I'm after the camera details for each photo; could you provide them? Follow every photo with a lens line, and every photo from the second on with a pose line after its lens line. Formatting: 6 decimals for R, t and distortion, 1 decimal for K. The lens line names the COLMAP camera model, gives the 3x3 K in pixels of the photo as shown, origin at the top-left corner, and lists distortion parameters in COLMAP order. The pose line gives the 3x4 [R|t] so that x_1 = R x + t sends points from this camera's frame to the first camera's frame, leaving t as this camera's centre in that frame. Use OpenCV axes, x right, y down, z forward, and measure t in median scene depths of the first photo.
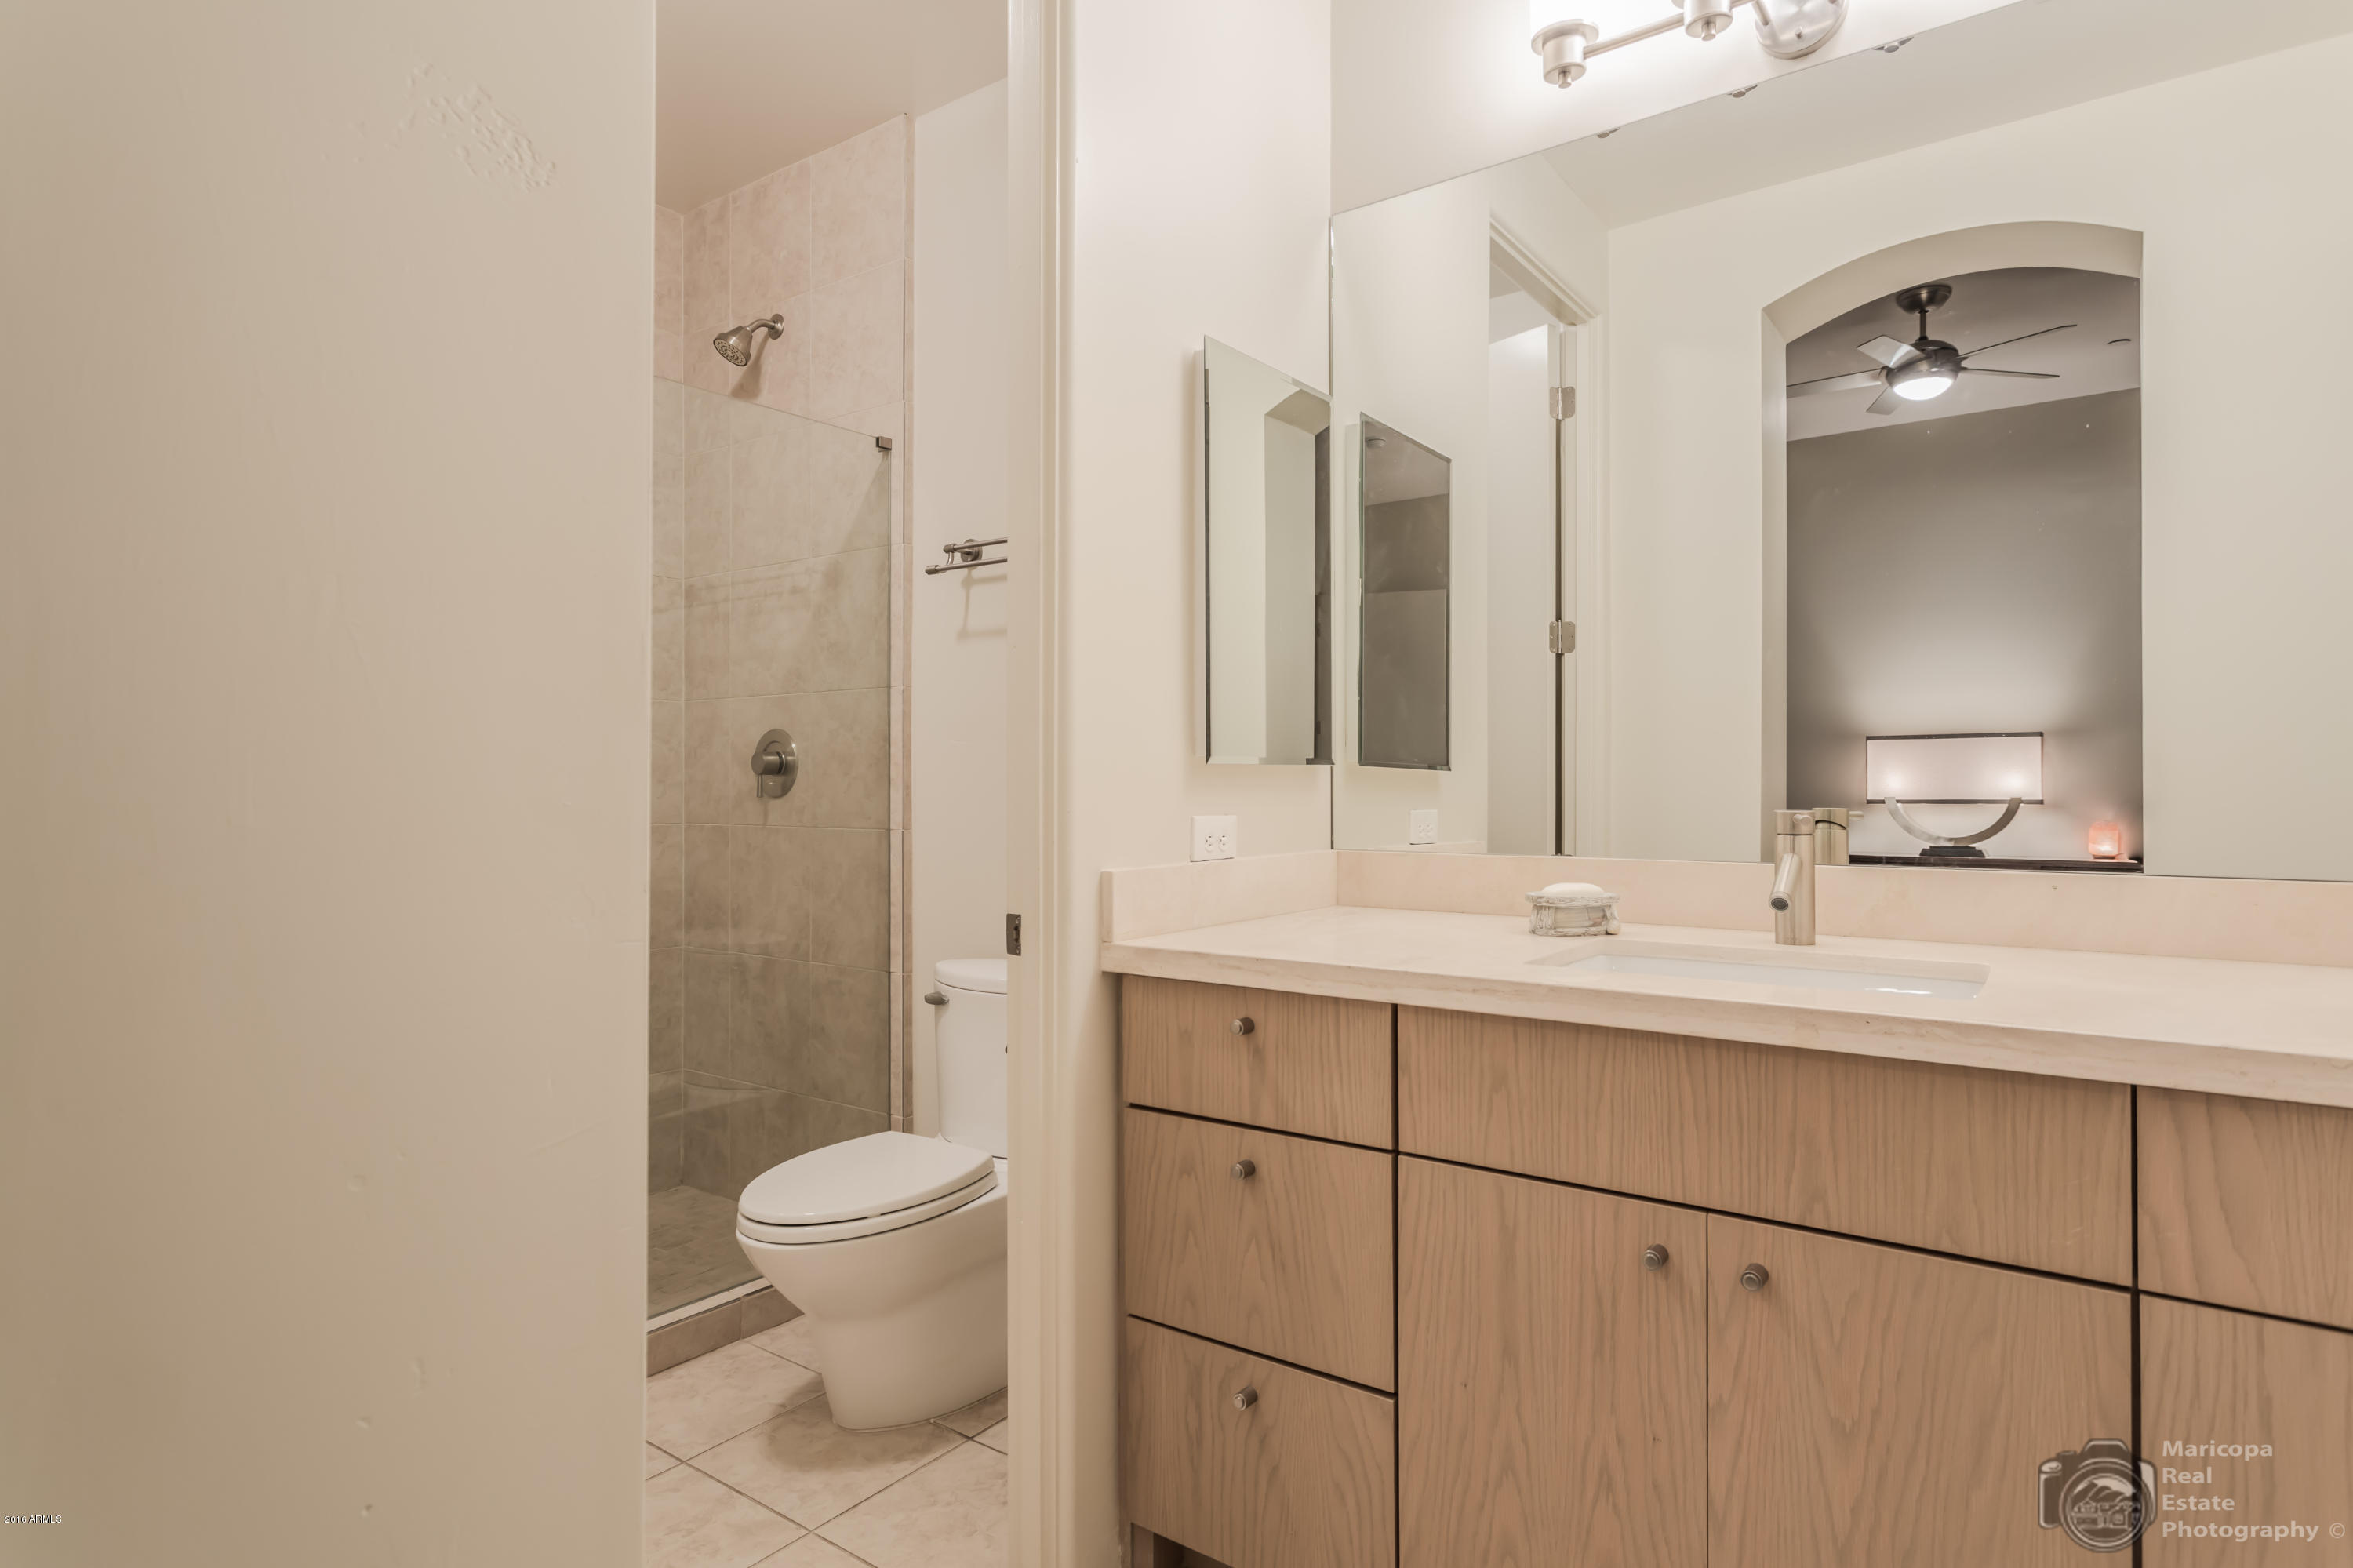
lens RADIAL K [[1281.6, 0, 1178.6], [0, 1281.6, 781.4], [0, 0, 1]] dist [-0.000202, -0.000264]
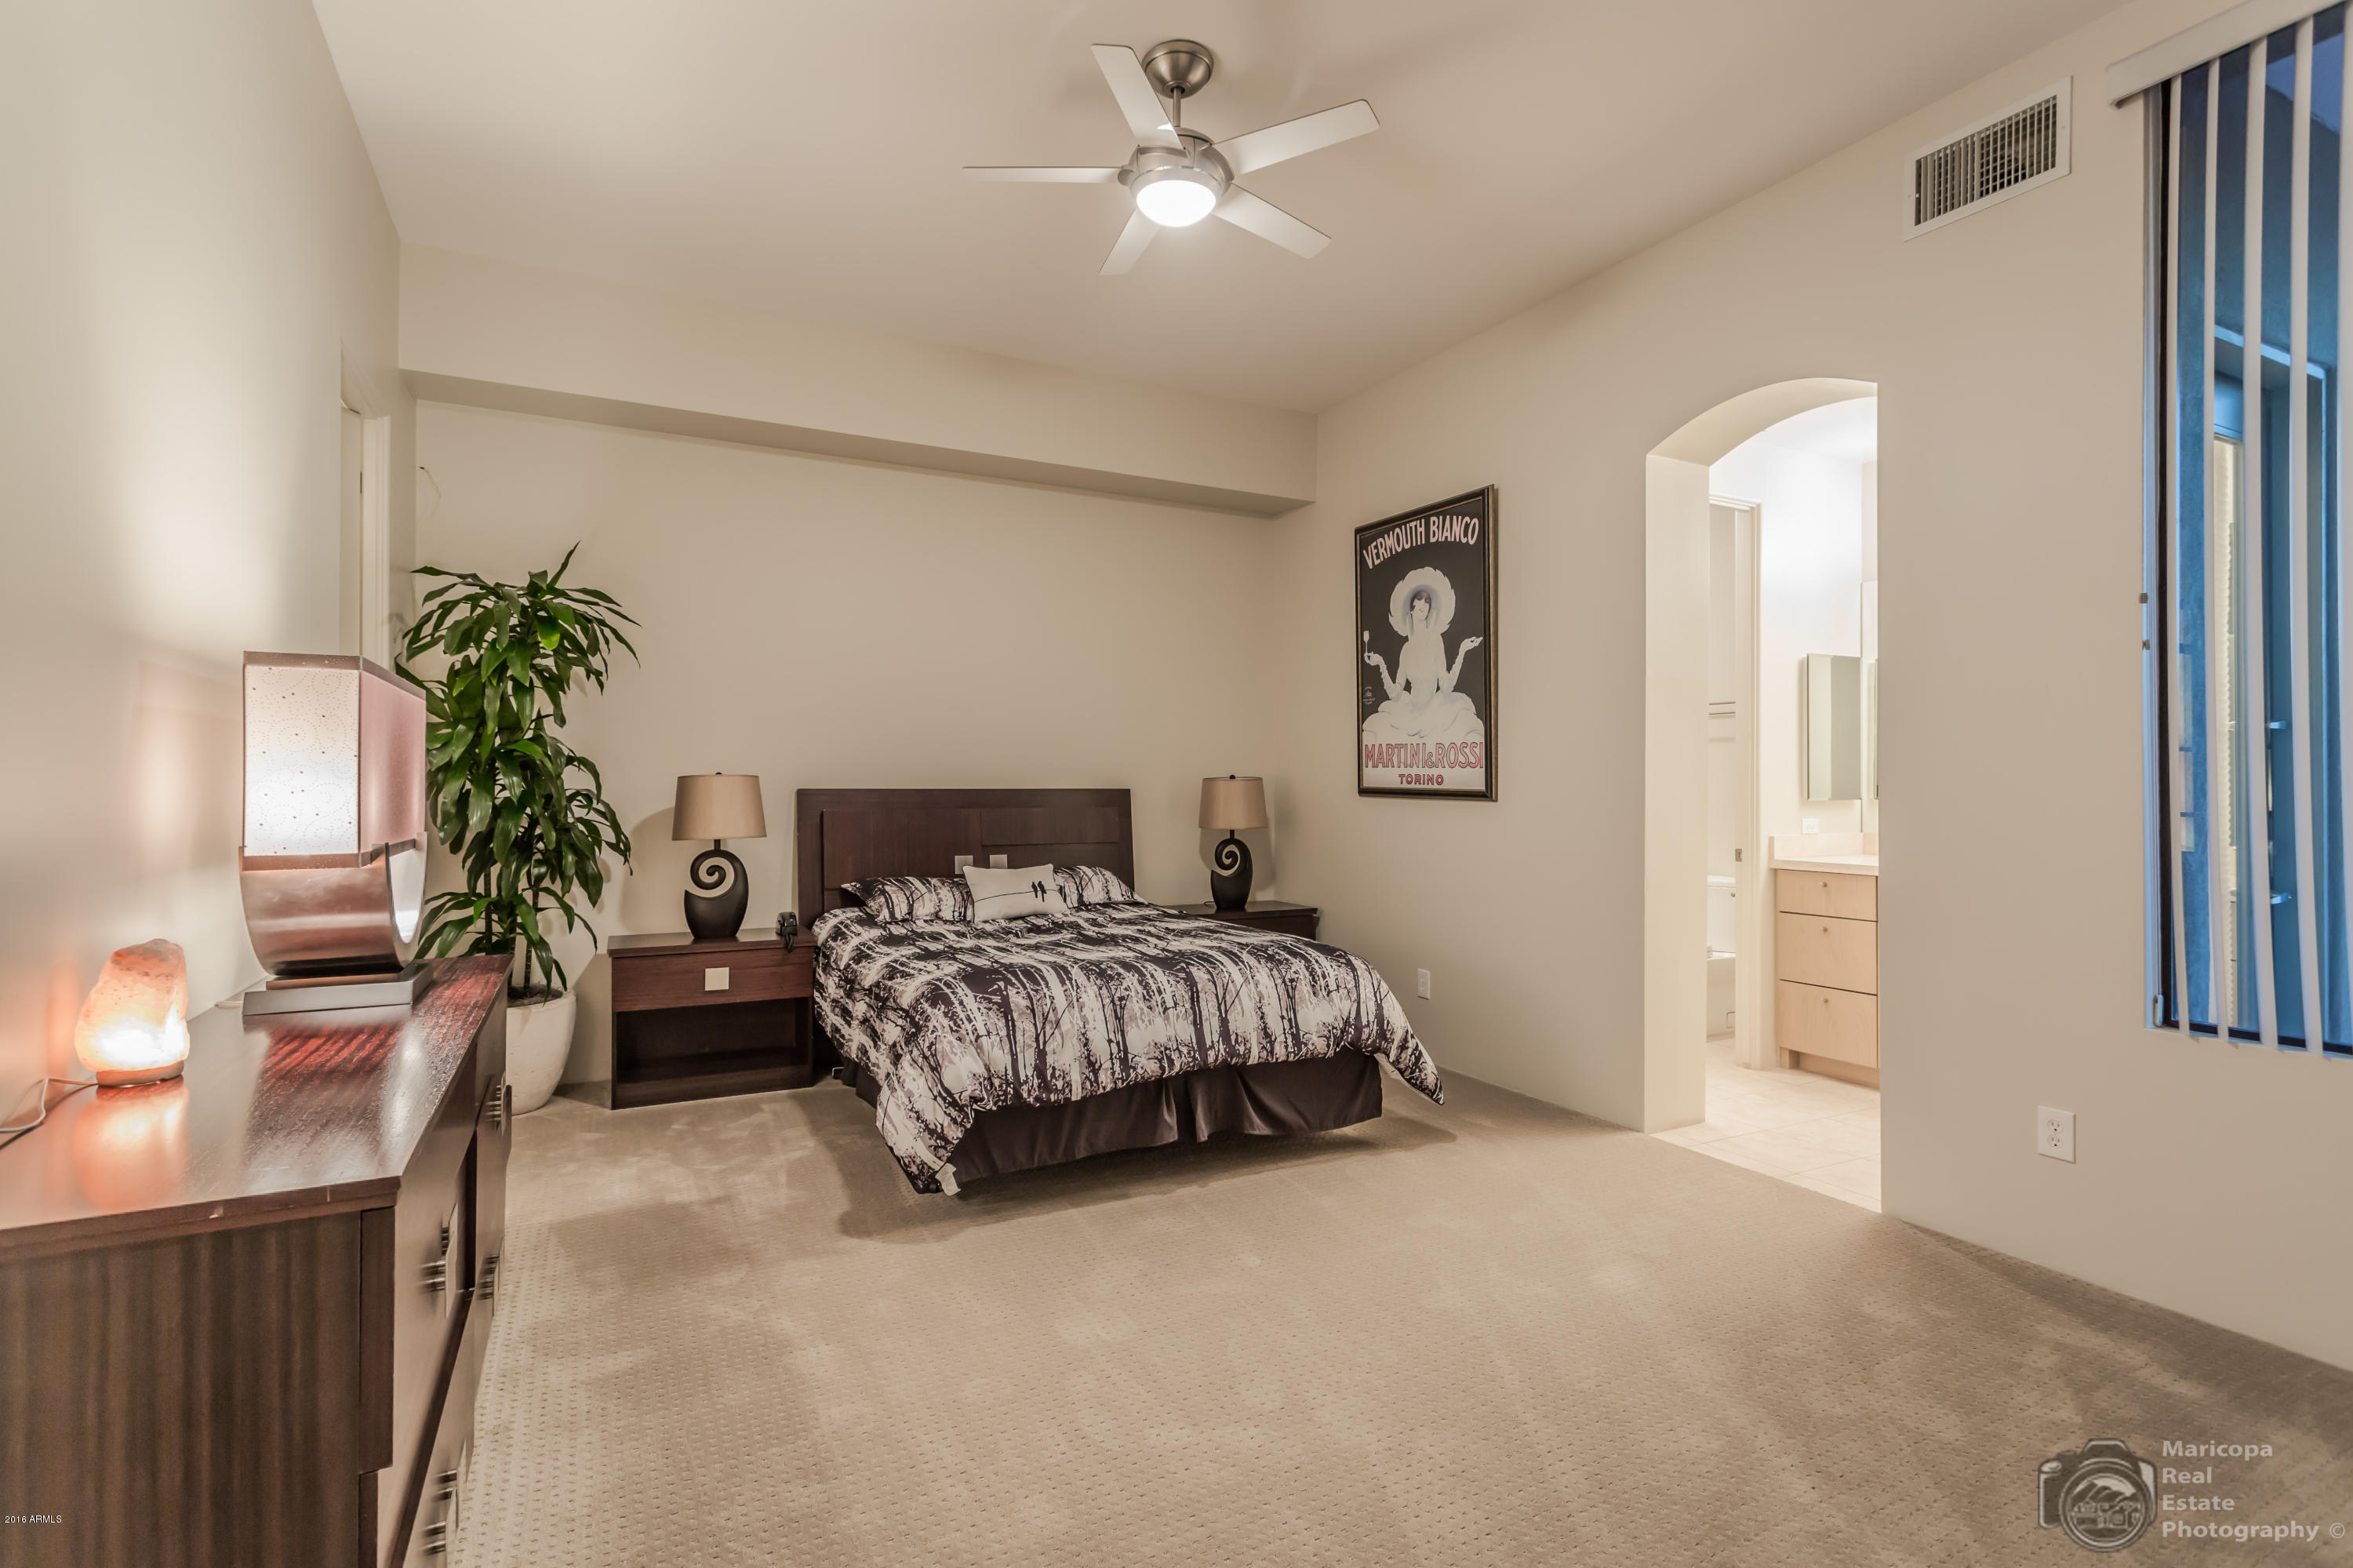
lens RADIAL K [[1116.6, 0, 1181.6], [0, 1116.6, 789.9], [0, 0, 1]] dist [0.003453, 0.000053]
pose [[0.895820, 0.002504, -0.444410, -0.134017], [-0.003584, 0.999992, -0.001590, -0.029758], [0.444403, 0.003017, 0.895822, -2.054217]]
